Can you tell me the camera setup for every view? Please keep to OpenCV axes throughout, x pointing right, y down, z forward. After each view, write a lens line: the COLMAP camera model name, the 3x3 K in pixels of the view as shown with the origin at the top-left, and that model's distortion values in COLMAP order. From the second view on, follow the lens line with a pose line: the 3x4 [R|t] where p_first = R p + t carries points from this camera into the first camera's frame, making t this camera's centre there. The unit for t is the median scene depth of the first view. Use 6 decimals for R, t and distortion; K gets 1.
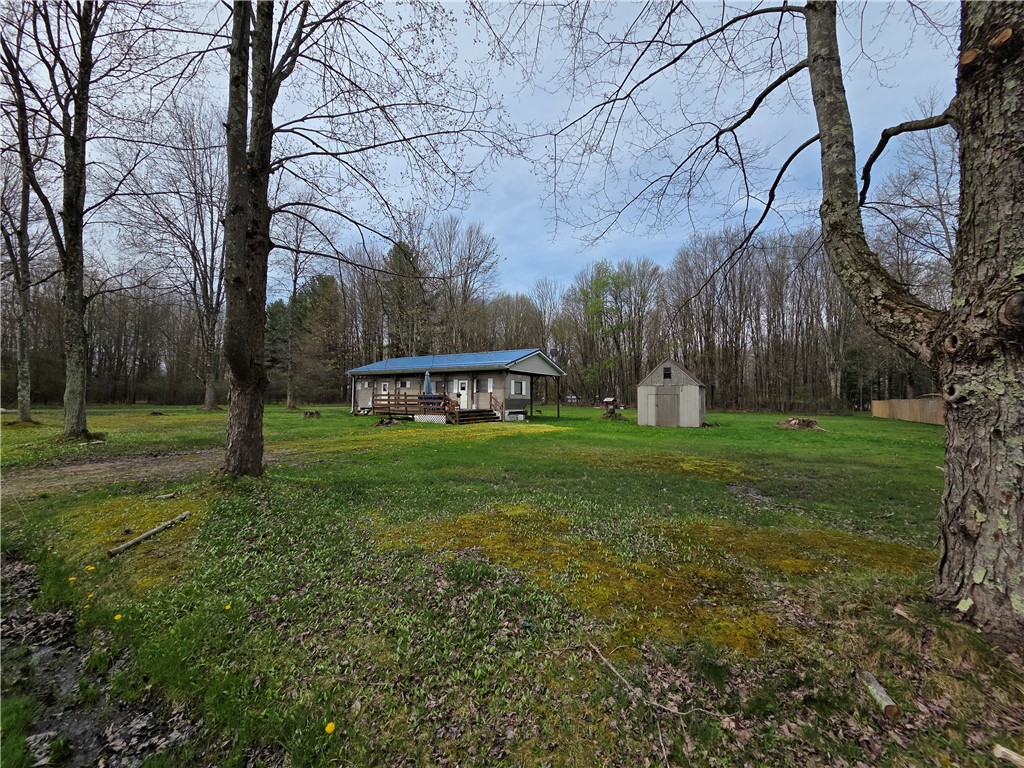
lens RADIAL K [[417.4, 0, 512.4], [0, 417.4, 381.0], [0, 0, 1]] dist [0.003294, 0.000508]
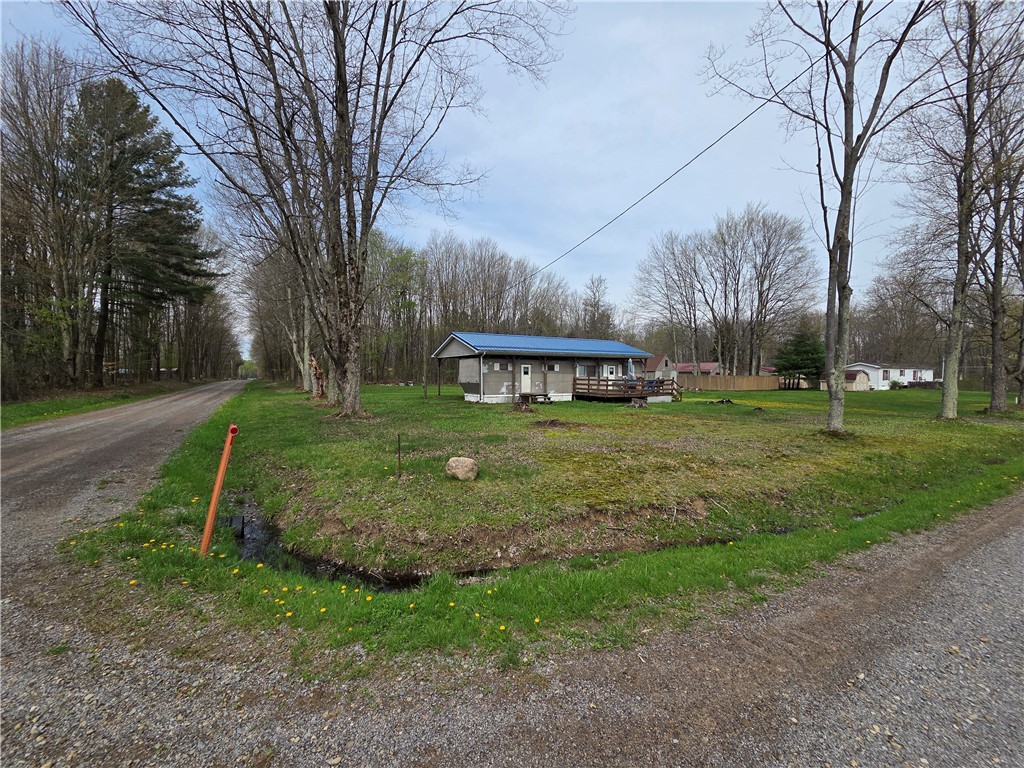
lens RADIAL K [[417.4, 0, 514.5], [0, 417.4, 381.5], [0, 0, 1]] dist [0.003294, 0.000508]
pose [[0.437498, -0.026125, 0.898840, -1.274206], [-0.037212, 0.998196, 0.047125, -0.002674], [-0.898449, -0.054065, 0.435737, 0.722708]]
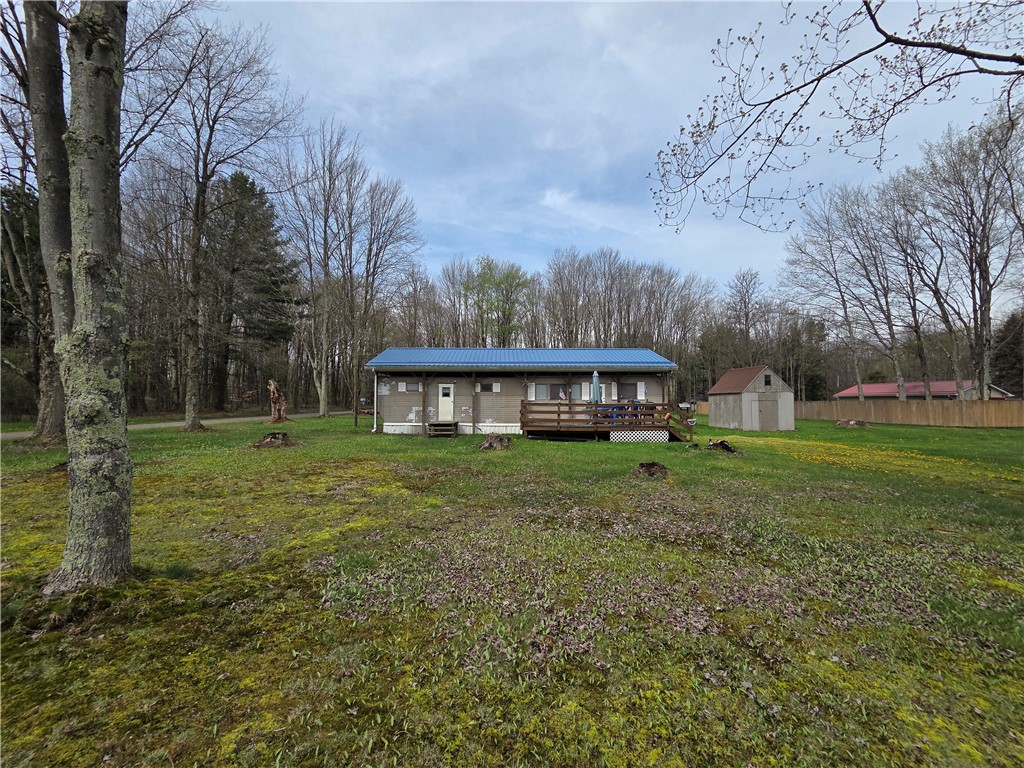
lens RADIAL K [[417.4, 0, 513.6], [0, 417.4, 381.2], [0, 0, 1]] dist [0.003294, 0.000508]
pose [[0.819260, 0.018985, 0.573108, -0.685387], [-0.017025, 0.999816, -0.008783, 0.003337], [-0.573169, -0.002562, 0.819433, 0.445096]]
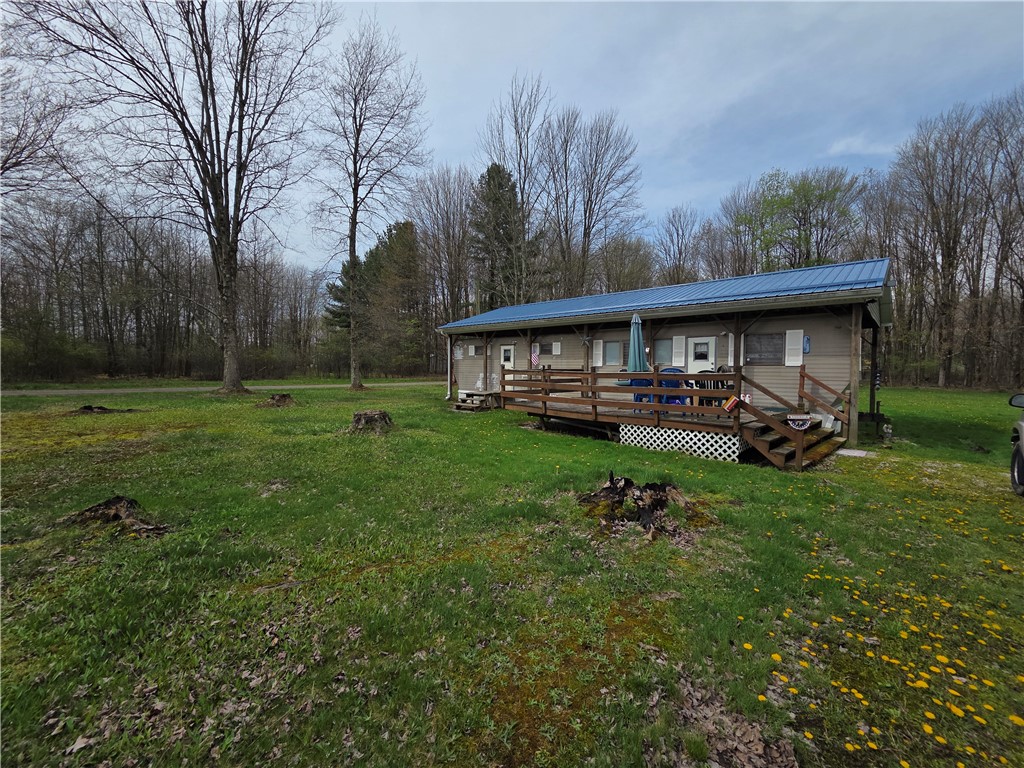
lens RADIAL K [[417.4, 0, 512.6], [0, 417.4, 386.0], [0, 0, 1]] dist [0.003294, 0.000508]
pose [[0.984796, 0.006840, -0.173582, -0.232449], [0.008492, 0.996134, 0.087433, 0.009331], [0.173509, -0.087577, 0.980931, 0.531799]]
